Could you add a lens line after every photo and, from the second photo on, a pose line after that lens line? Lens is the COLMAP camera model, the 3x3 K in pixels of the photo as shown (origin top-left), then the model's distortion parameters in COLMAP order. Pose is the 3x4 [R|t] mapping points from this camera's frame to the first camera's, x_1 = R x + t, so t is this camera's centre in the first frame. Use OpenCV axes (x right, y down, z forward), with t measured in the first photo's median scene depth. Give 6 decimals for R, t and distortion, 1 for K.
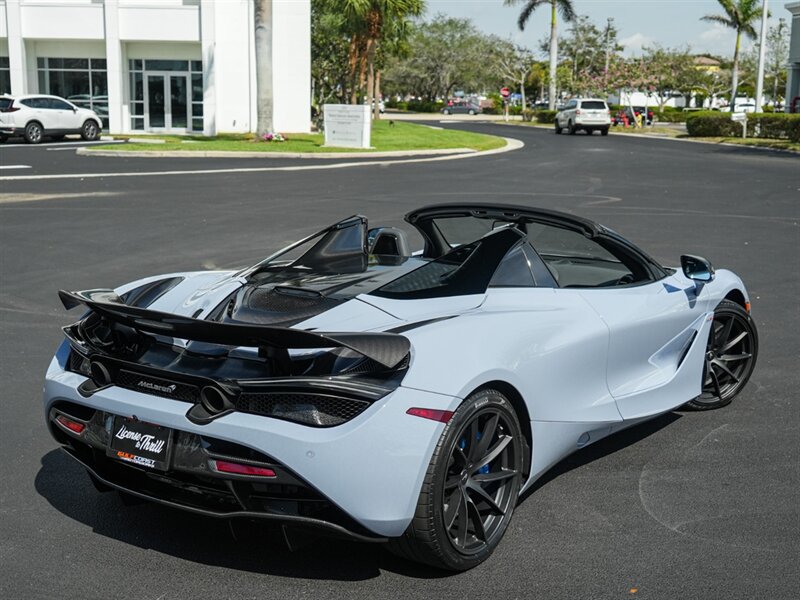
lens RADIAL K [[1136.4, 0, 400.0], [0, 1136.4, 300.0], [0, 0, 1]] dist [0.033031, 0.085582]
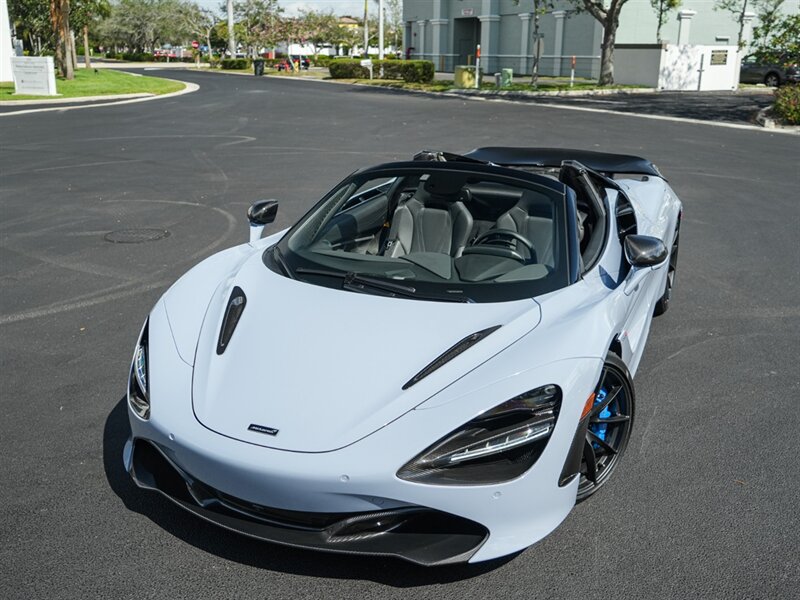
lens RADIAL K [[977.8, 0, 400.0], [0, 977.8, 300.0], [0, 0, 1]] dist [0.007144, -0.013935]
pose [[0.945294, -0.090327, 0.313464, -0.058280], [0.066336, 0.994050, 0.086400, 0.020492], [-0.319403, -0.060880, 0.945661, -0.117813]]
